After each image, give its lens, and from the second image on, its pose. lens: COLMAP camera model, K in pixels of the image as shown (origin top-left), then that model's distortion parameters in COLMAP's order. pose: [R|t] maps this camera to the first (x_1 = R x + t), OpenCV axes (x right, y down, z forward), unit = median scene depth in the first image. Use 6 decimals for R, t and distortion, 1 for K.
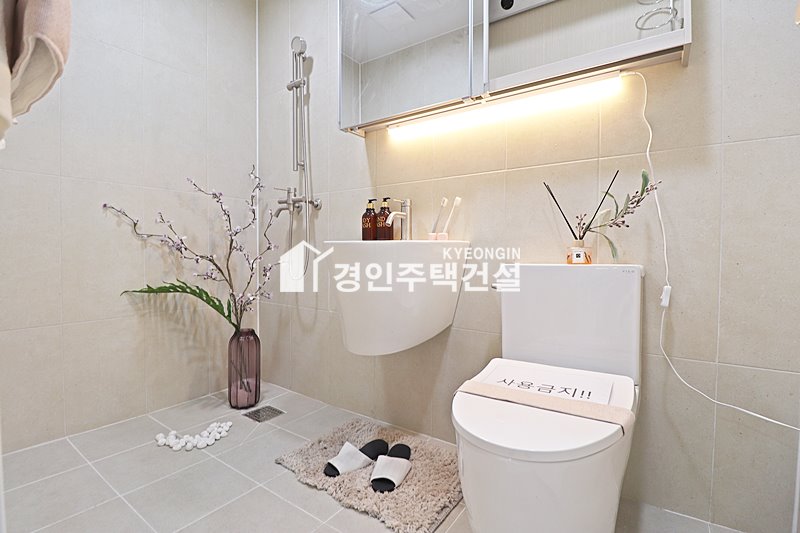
lens RADIAL K [[369.7, 0, 397.6], [0, 369.7, 266.4], [0, 0, 1]] dist [0.000649, -0.010893]
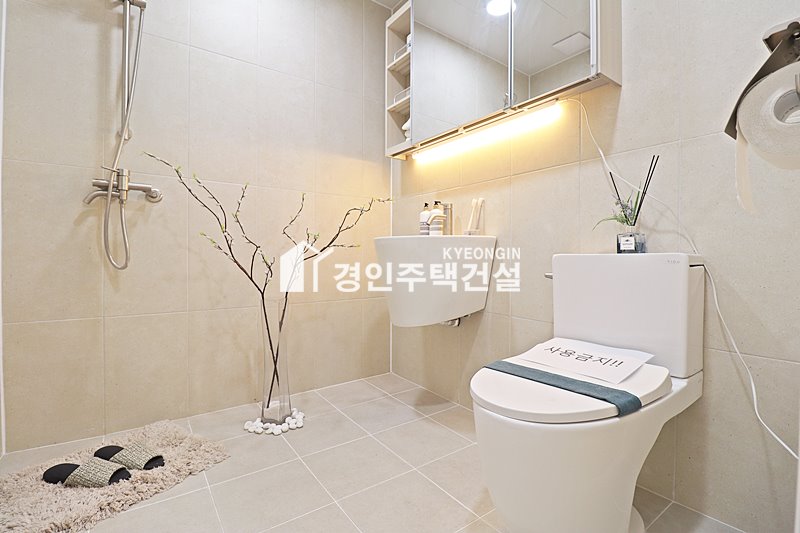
lens RADIAL K [[369.7, 0, 402.2], [0, 369.7, 265.0], [0, 0, 1]] dist [0.000649, -0.010893]
pose [[0.938230, -0.007194, -0.345936, 0.336936], [0.012048, 0.999857, 0.011882, 0.008298], [0.345801, -0.015315, 0.938183, -0.231266]]
